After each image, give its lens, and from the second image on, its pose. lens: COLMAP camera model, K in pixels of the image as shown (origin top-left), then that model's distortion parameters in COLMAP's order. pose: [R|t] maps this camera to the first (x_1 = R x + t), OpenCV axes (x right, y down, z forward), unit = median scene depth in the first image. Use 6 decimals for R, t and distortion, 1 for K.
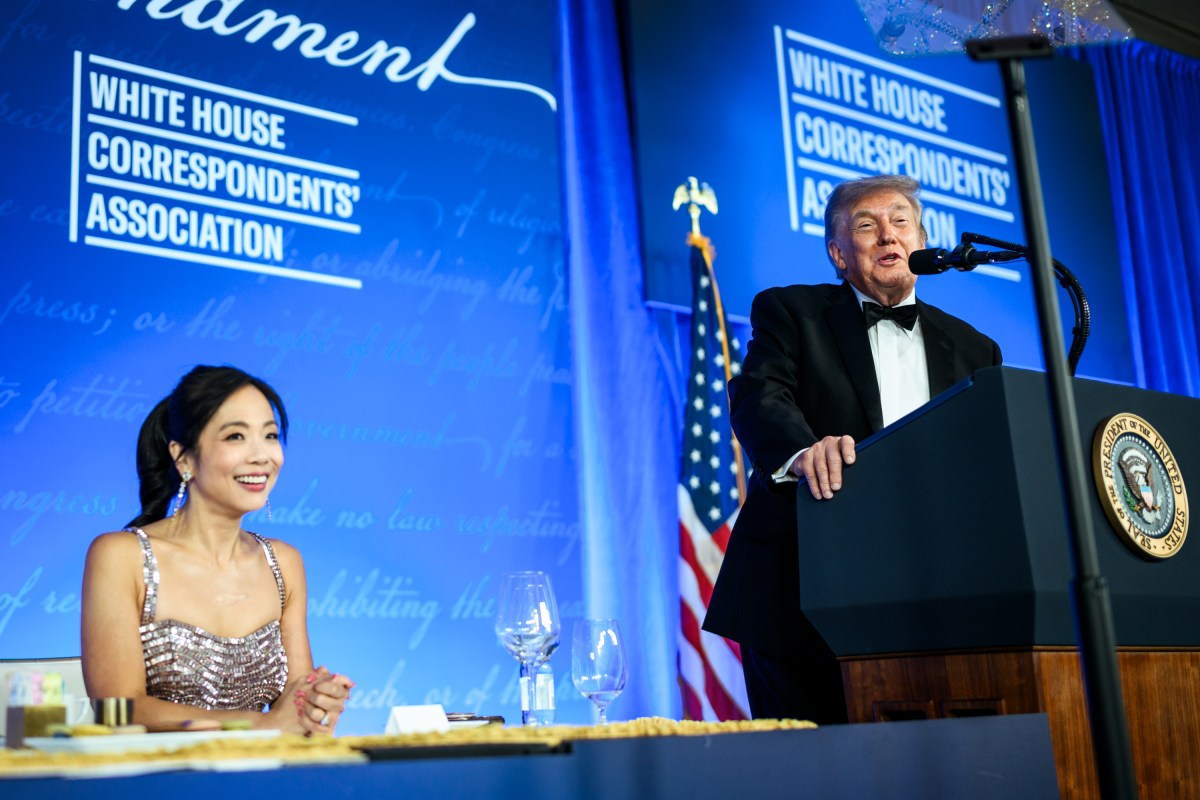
lens RADIAL K [[1663.5, 0, 423.1], [0, 1663.5, 297.9], [0, 0, 1]] dist [0.001432, 0.000000]
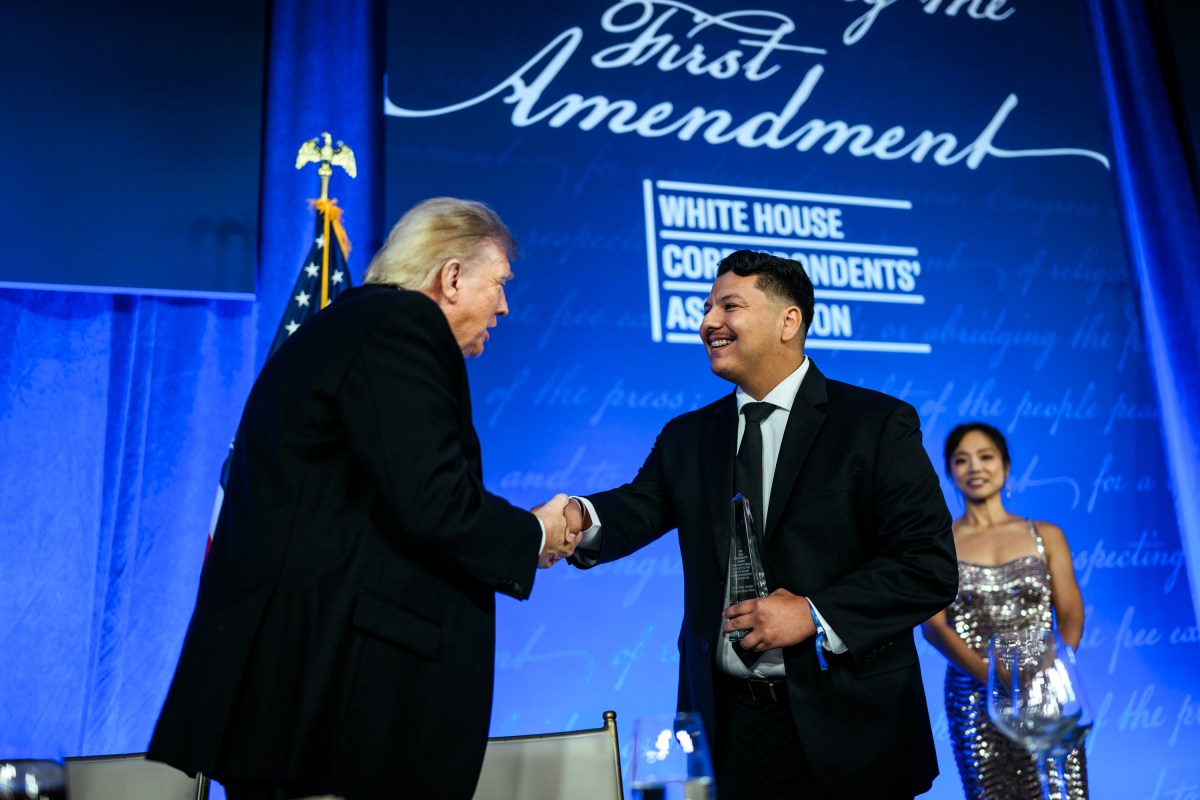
lens RADIAL K [[1142.3, 0, 596.8], [0, 1142.3, 400.0], [0, 0, 1]] dist [0.000015, 0.000000]
pose [[0.918587, -0.119537, -0.376707, 0.041994], [0.114676, 0.992772, -0.035395, 0.028199], [0.378216, -0.010685, 0.925656, 0.225855]]
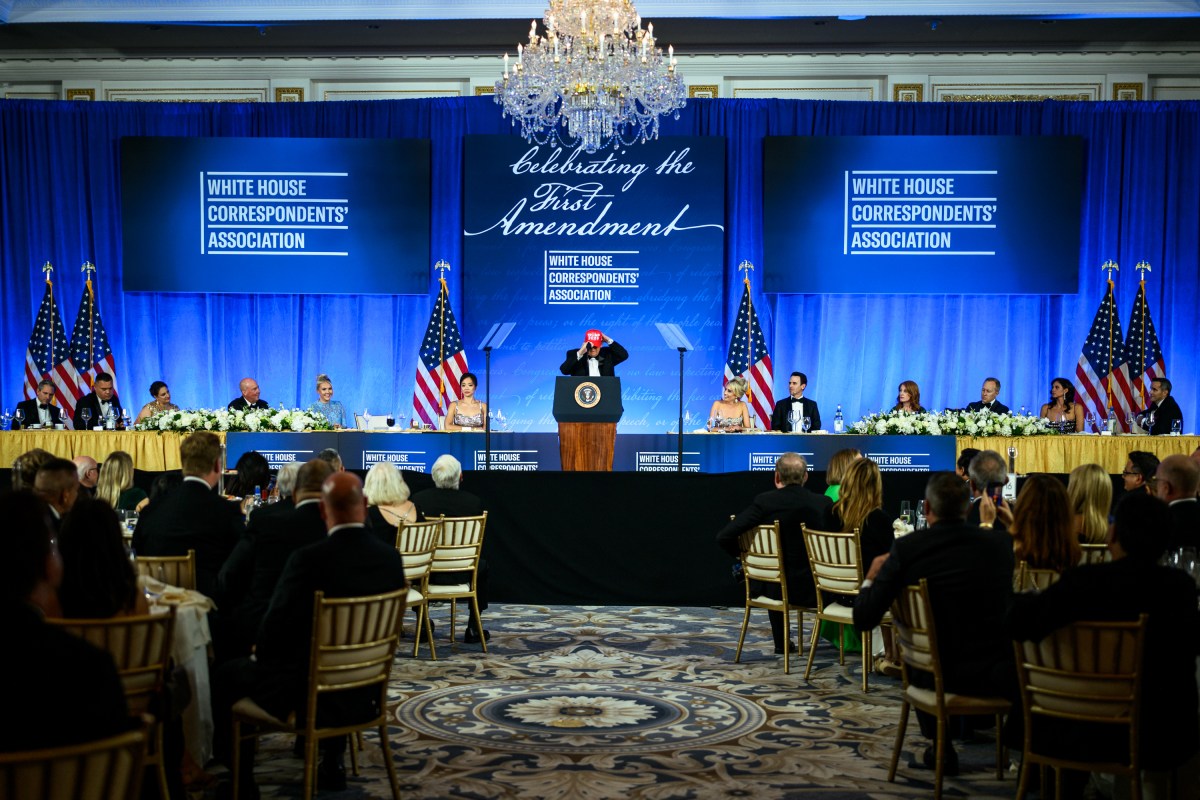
lens RADIAL K [[1429.9, 0, 551.6], [0, 1429.9, 482.0], [0, 0, 1]] dist [0.004552, 0.000000]
pose [[0.769177, 0.069020, -0.635297, 1.760469], [0.125407, 0.958516, 0.255970, -0.441749], [0.626609, -0.276557, 0.728613, -1.378197]]
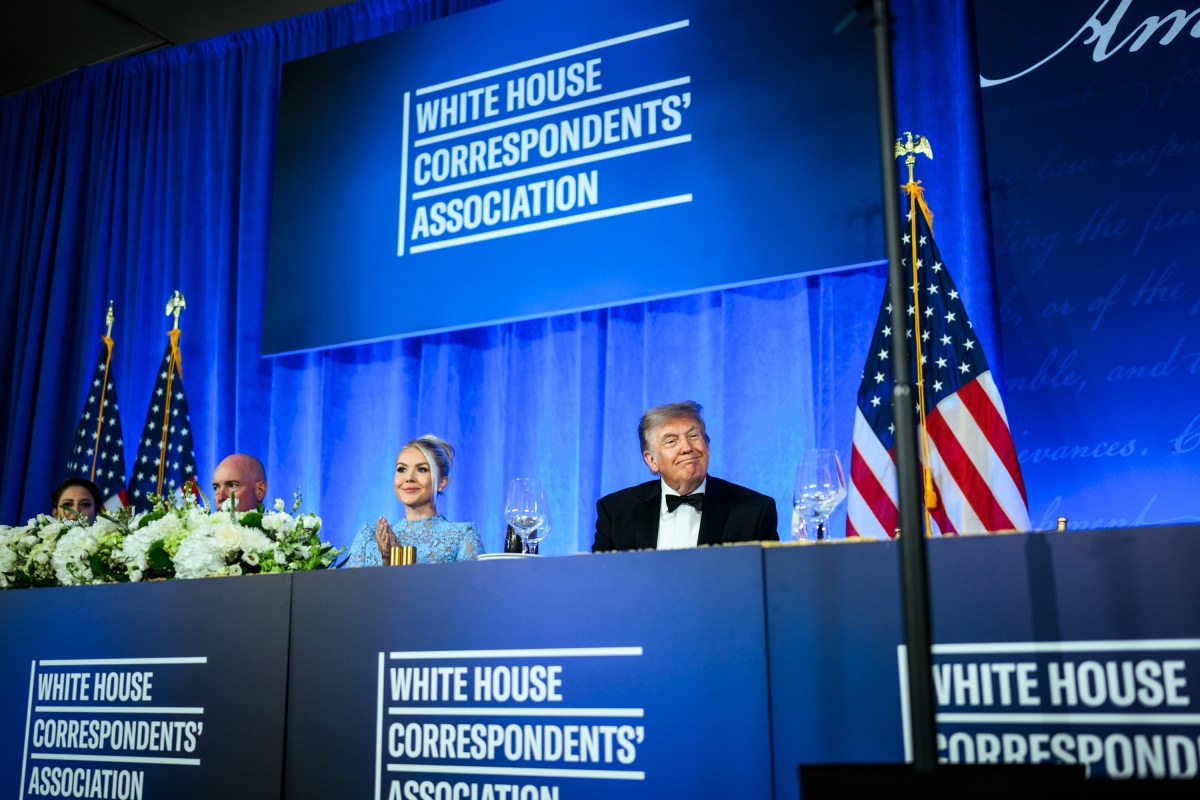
lens RADIAL K [[1277.4, 0, 593.1], [0, 1277.4, 352.5], [0, 0, 1]] dist [0.008353, 0.000000]
pose [[0.383344, -0.208928, -0.899665, 0.396705], [0.208717, 0.968477, -0.135975, 0.076199], [0.899714, -0.135650, 0.414866, 0.142472]]
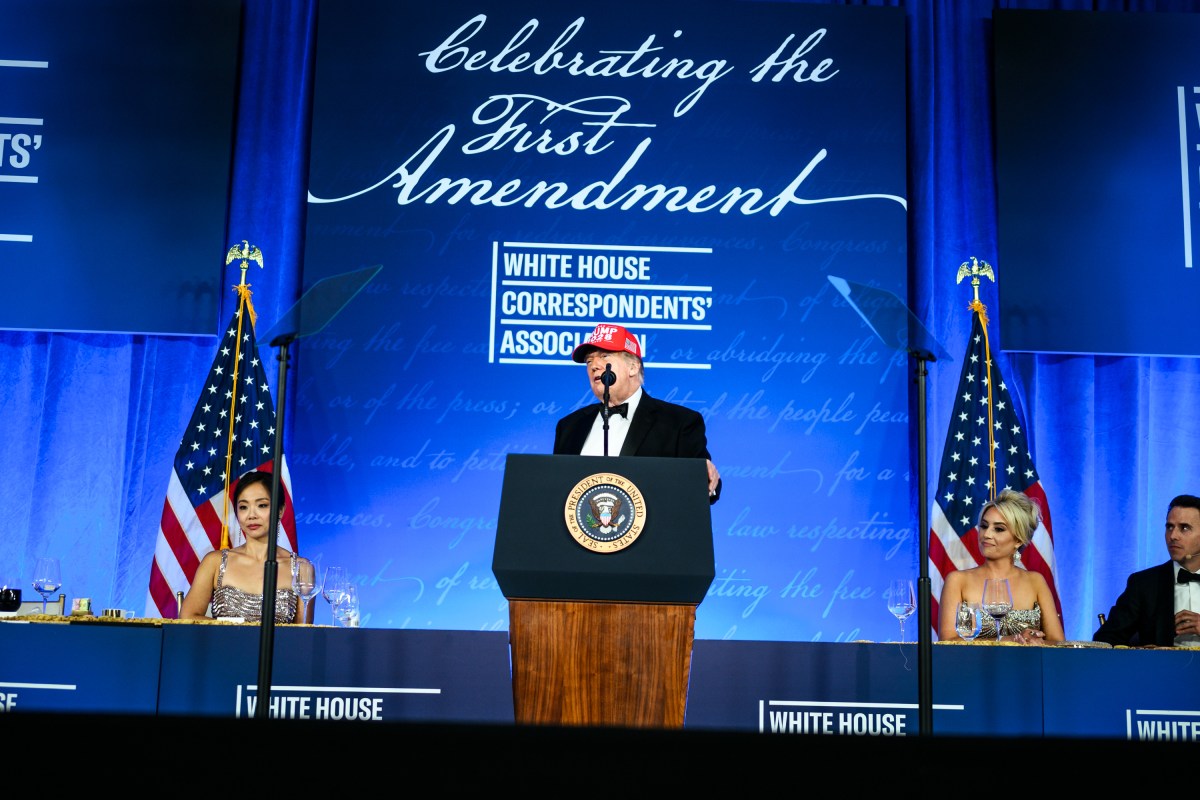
lens RADIAL K [[1658.9, 0, 571.5], [0, 1658.9, 396.9], [0, 0, 1]] dist [0.002192, 0.000000]
pose [[0.789520, -0.062965, -0.610487, 0.765217], [0.098733, 0.994798, 0.025085, -0.030807], [0.605731, -0.080081, 0.791629, -0.214174]]
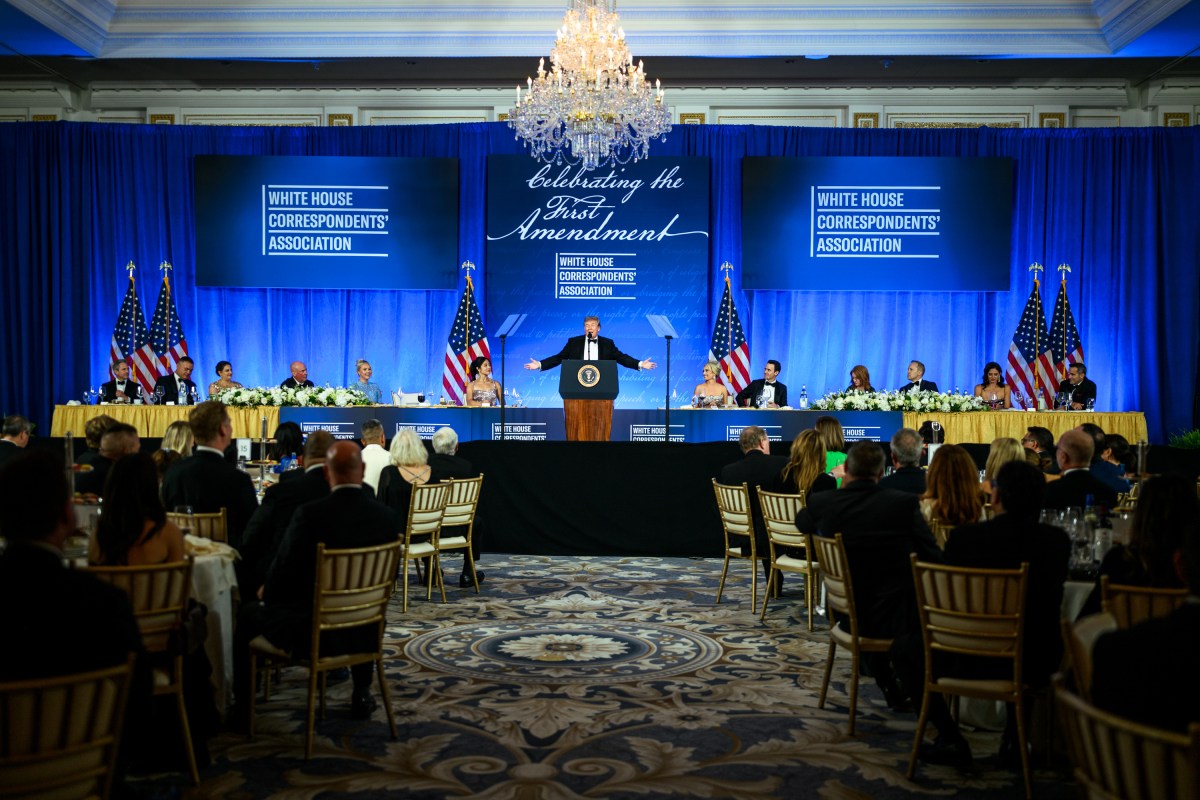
lens RADIAL K [[1223.5, 0, 585.5], [0, 1223.5, 420.1], [0, 0, 1]] dist [0.006155, 0.000000]
pose [[0.773127, 0.054996, -0.631862, 1.792198], [0.121771, 0.964830, 0.232972, -0.436812], [0.622452, -0.257059, 0.739239, -1.353755]]
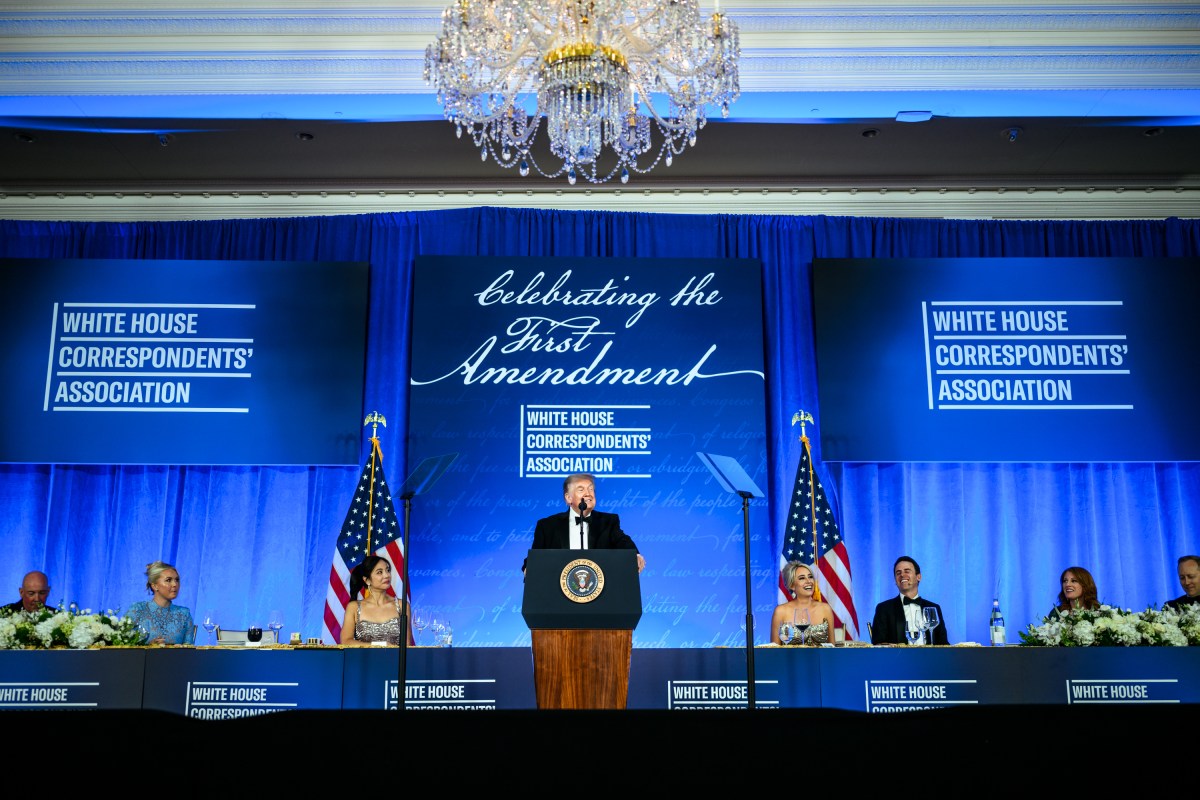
lens RADIAL K [[1153.4, 0, 588.4], [0, 1153.4, 406.9], [0, 0, 1]] dist [0.000507, 0.000000]
pose [[0.790036, -0.106620, -0.603718, 0.950752], [0.125258, 0.992060, -0.011288, -0.104046], [0.600128, -0.066702, 0.797118, -0.404876]]
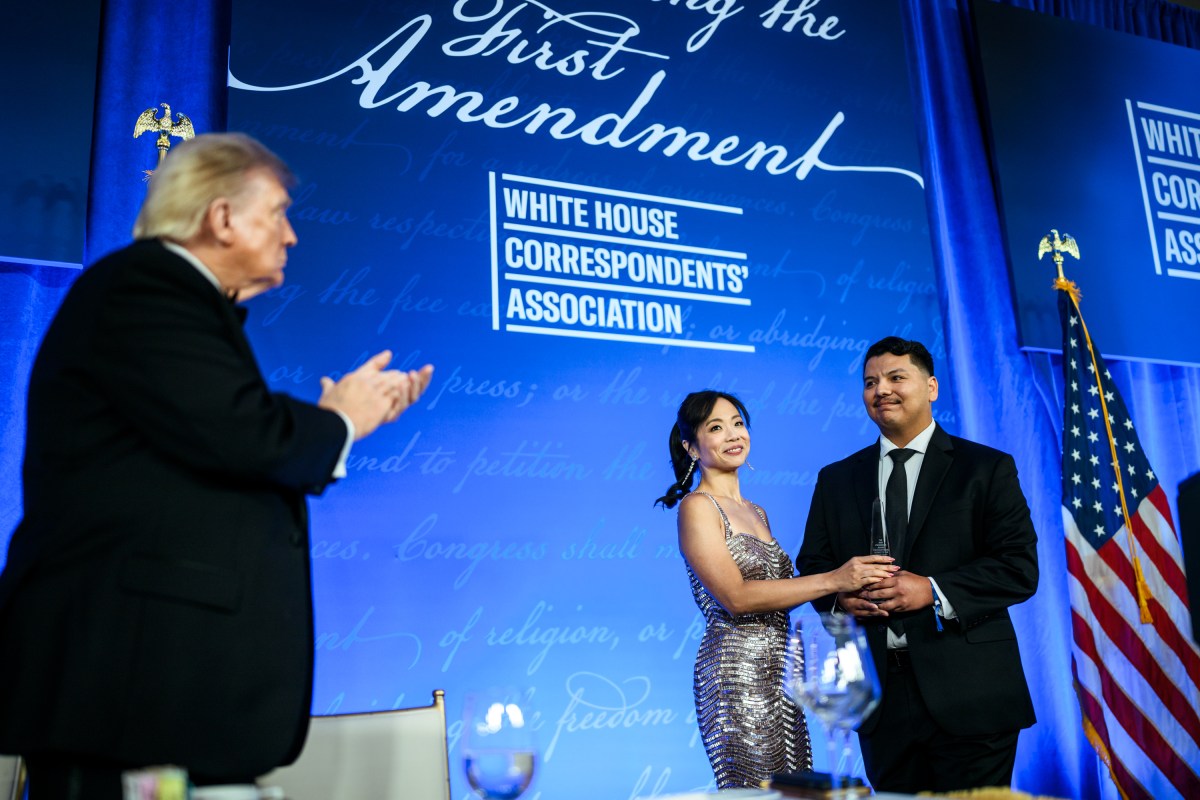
lens RADIAL K [[1142.3, 0, 595.0], [0, 1142.3, 405.2], [0, 0, 1]] dist [0.000015, 0.000000]
pose [[0.967216, -0.077951, -0.241698, 0.045787], [0.079520, 0.996828, -0.003270, 0.025475], [0.241186, -0.016057, 0.970346, 0.208683]]
